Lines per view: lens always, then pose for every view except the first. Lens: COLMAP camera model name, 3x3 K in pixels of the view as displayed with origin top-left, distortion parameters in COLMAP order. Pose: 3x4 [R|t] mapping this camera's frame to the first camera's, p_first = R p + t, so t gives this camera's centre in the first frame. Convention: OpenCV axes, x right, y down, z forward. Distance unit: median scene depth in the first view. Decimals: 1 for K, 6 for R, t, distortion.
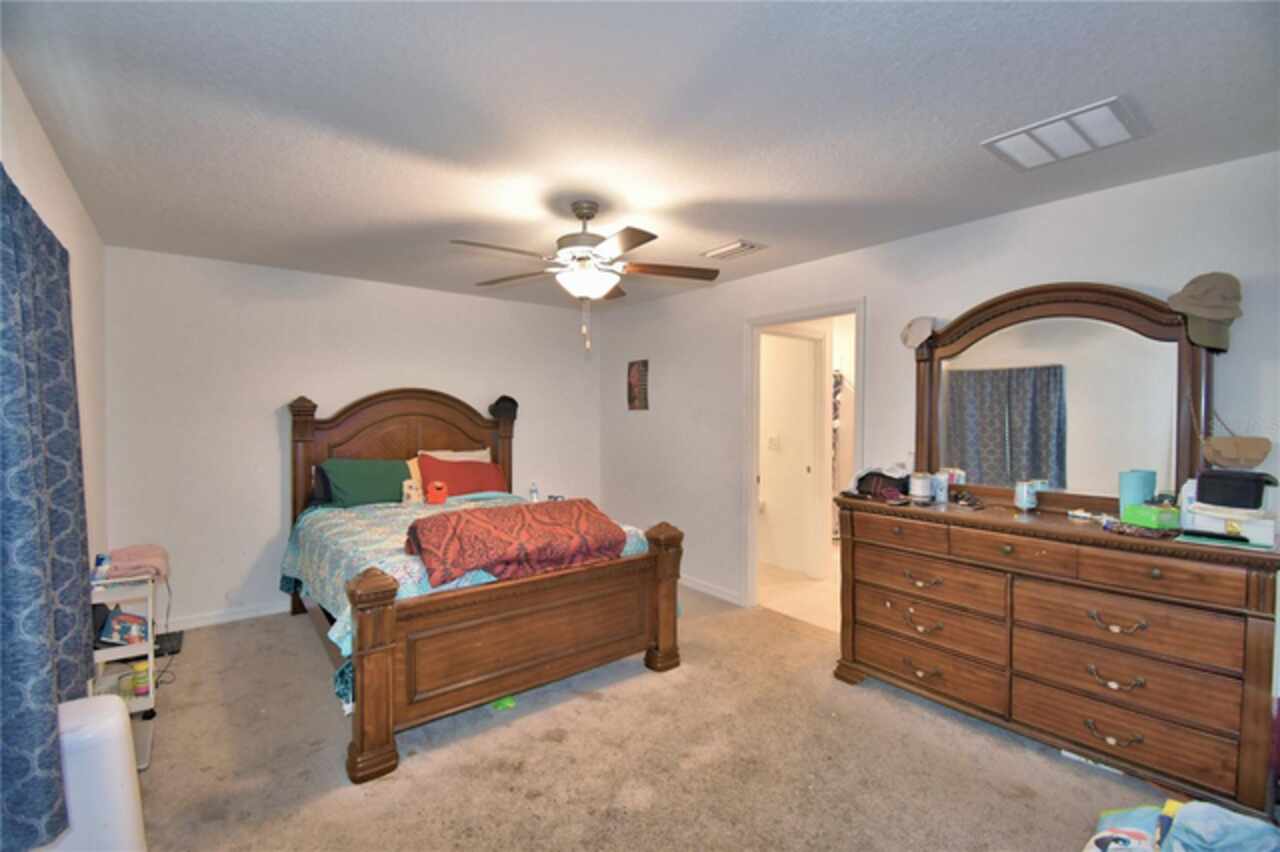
lens RADIAL K [[563.8, 0, 637.8], [0, 563.8, 425.2], [0, 0, 1]] dist [0.010962, -0.016420]
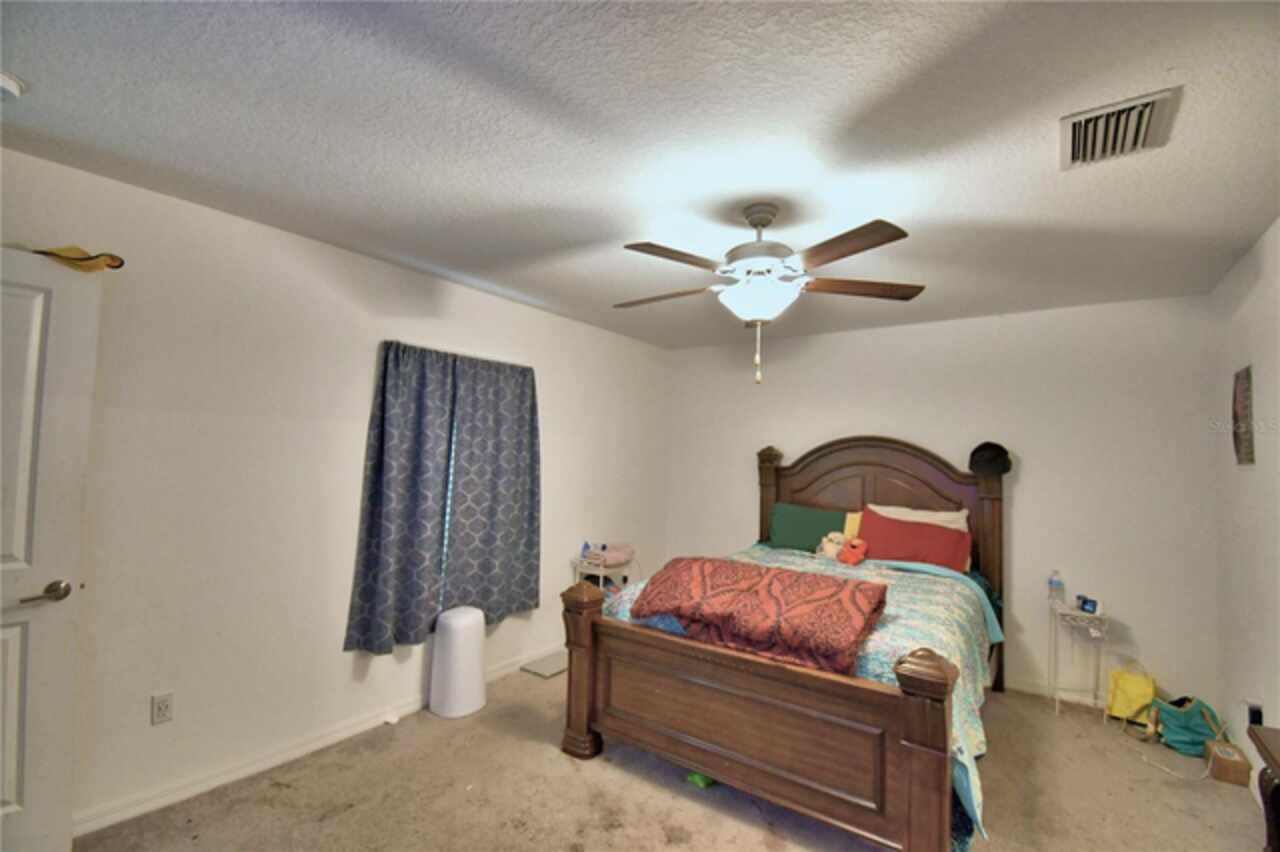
lens RADIAL K [[563.8, 0, 640.8], [0, 563.8, 424.8], [0, 0, 1]] dist [0.010962, -0.016420]
pose [[0.268876, -0.049071, -0.961924, 0.446377], [-0.041584, 0.997179, -0.062493, -0.011442], [0.962277, 0.056803, 0.266077, 0.437662]]
